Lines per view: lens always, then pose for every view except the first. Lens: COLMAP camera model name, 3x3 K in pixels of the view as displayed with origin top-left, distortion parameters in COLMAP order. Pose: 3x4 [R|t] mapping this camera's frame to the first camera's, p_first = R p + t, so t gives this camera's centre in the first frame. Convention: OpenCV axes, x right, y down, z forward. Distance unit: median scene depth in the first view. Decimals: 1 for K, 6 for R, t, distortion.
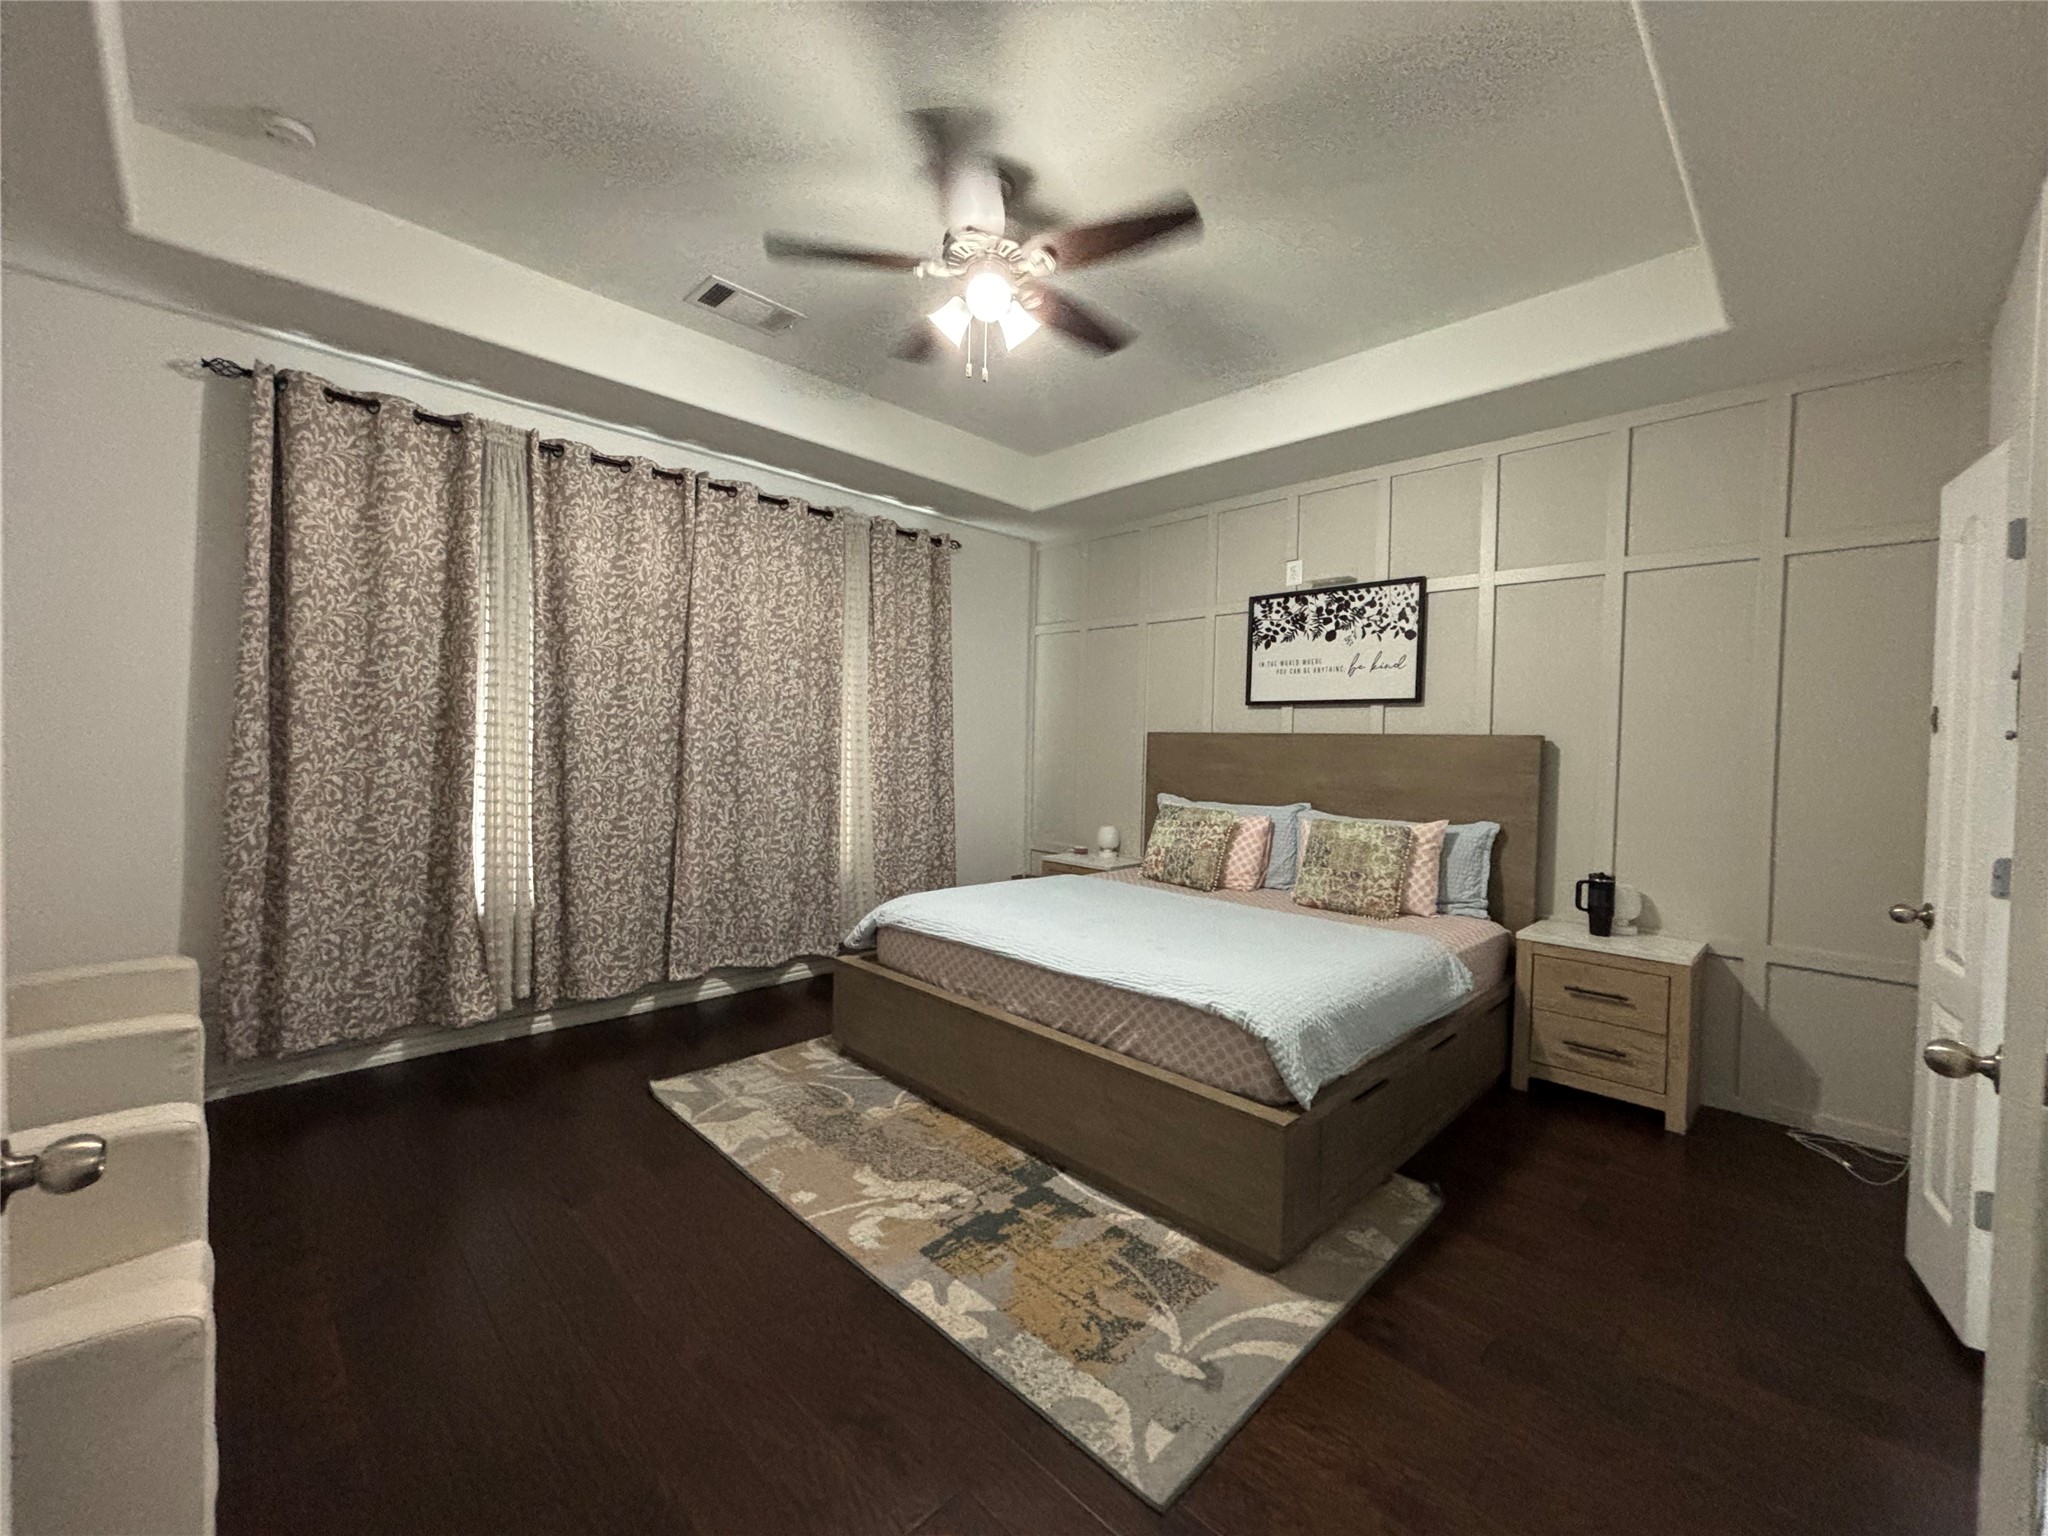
lens RADIAL K [[826.9, 0, 1017.4], [0, 826.9, 764.4], [0, 0, 1]] dist [-0.000551, 0.000127]
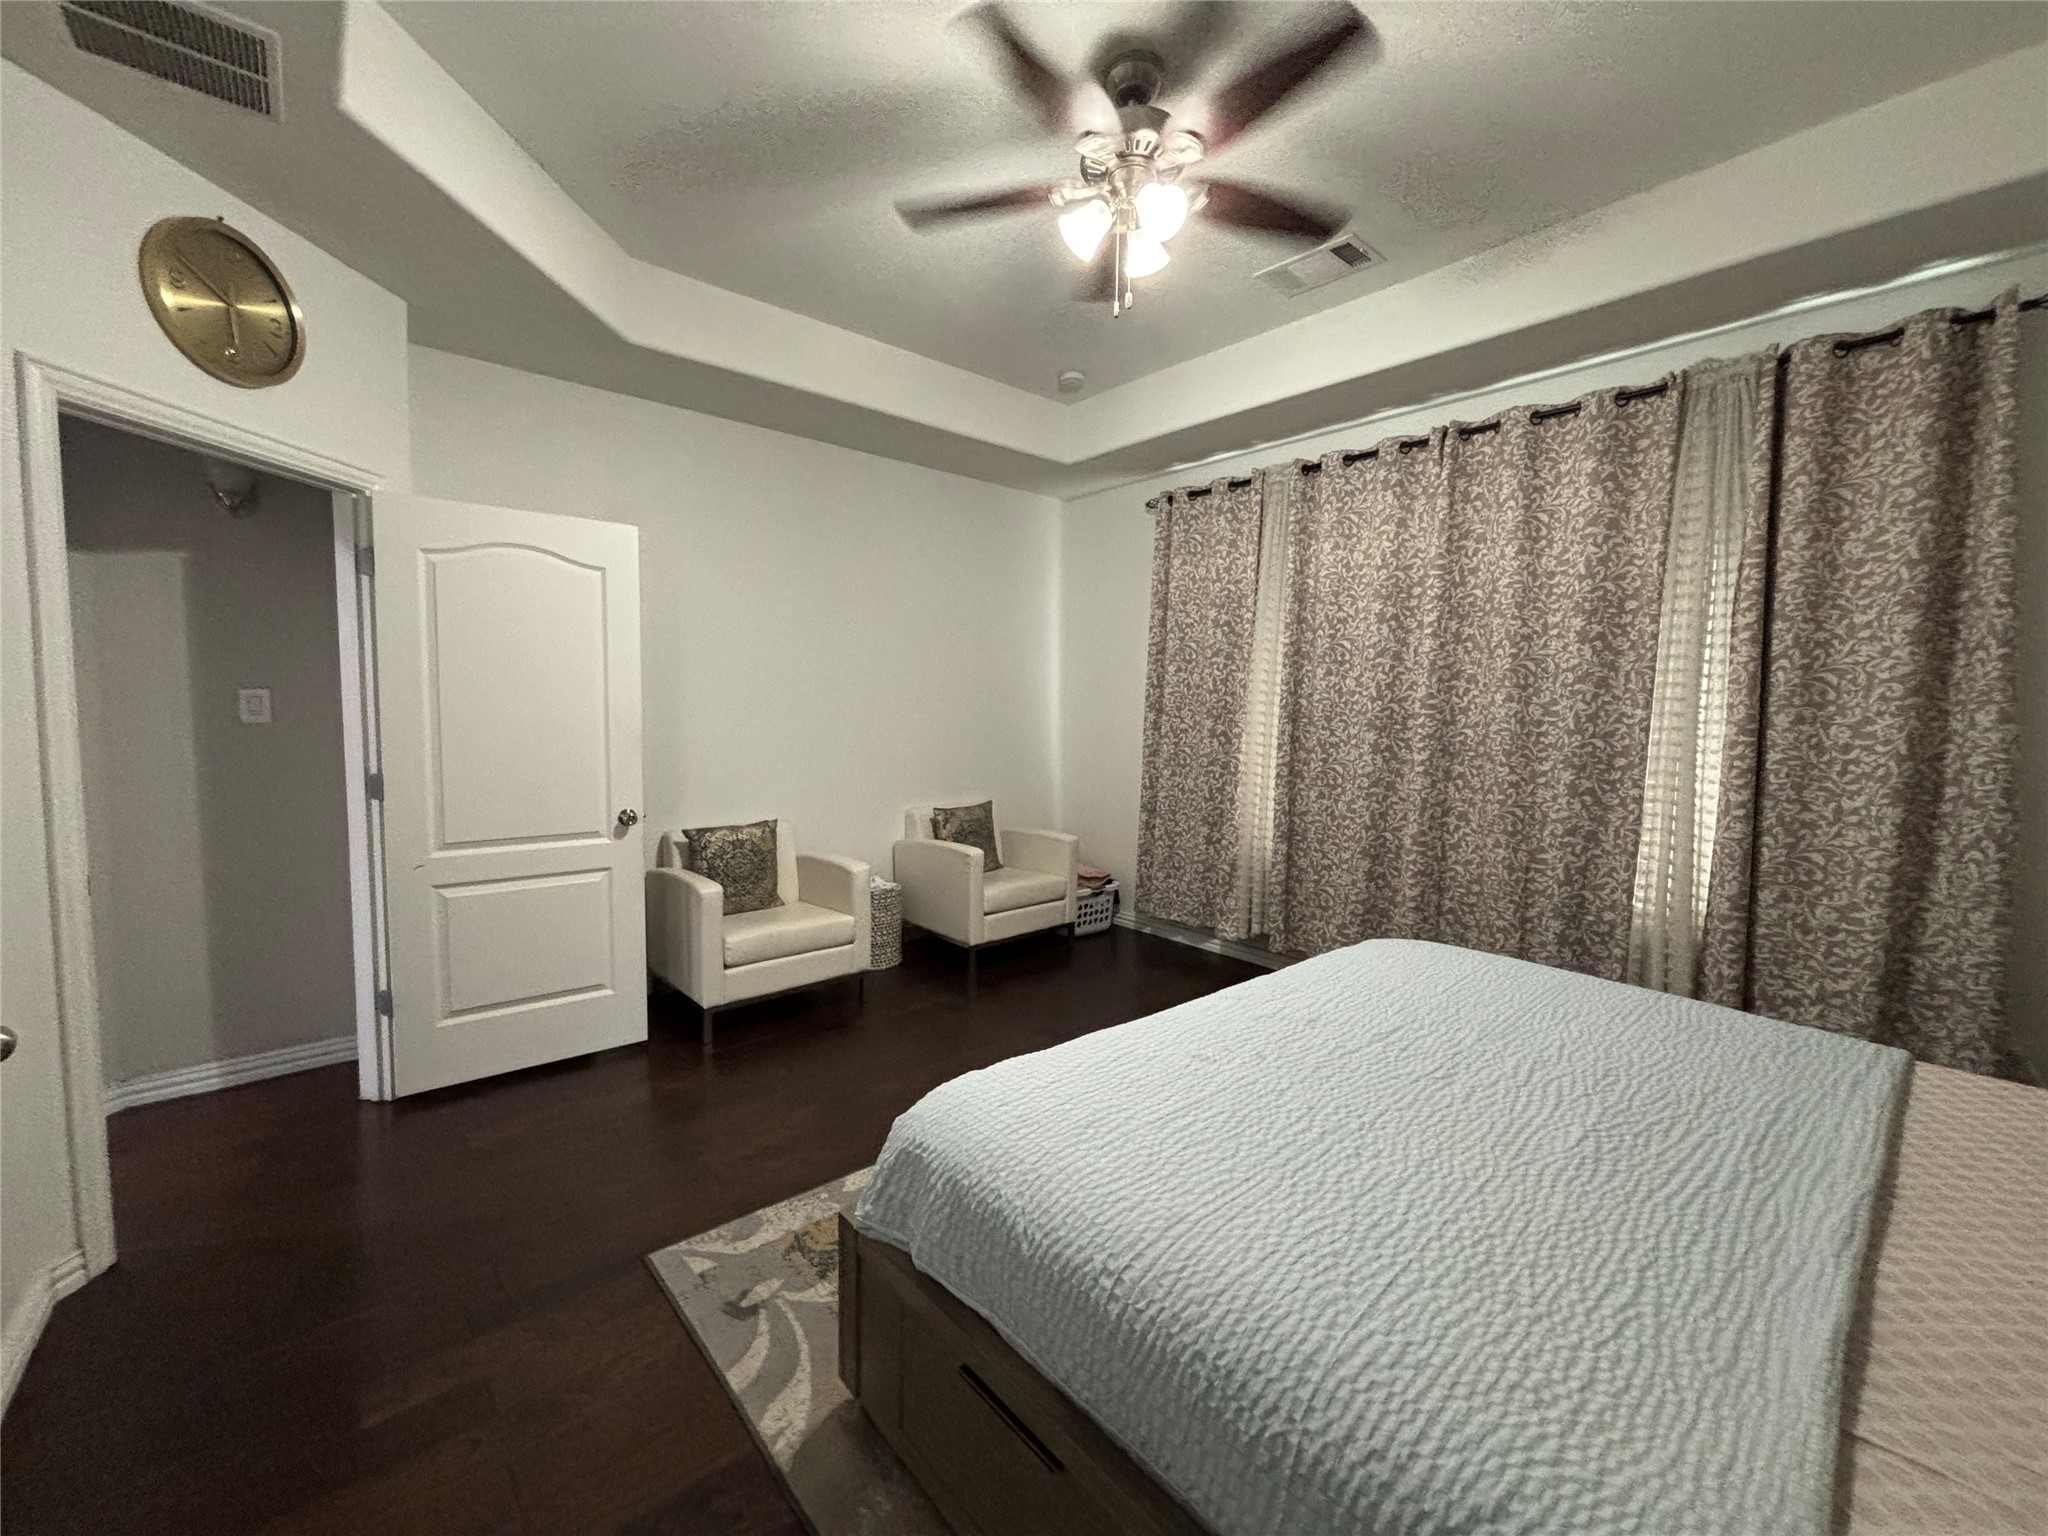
lens RADIAL K [[826.9, 0, 1018.5], [0, 826.9, 762.7], [0, 0, 1]] dist [-0.000551, 0.000127]
pose [[-0.068747, 0.049329, -0.996414, 0.704078], [-0.037989, 0.997923, 0.052024, -0.025401], [0.996911, 0.041429, -0.066730, 0.790153]]
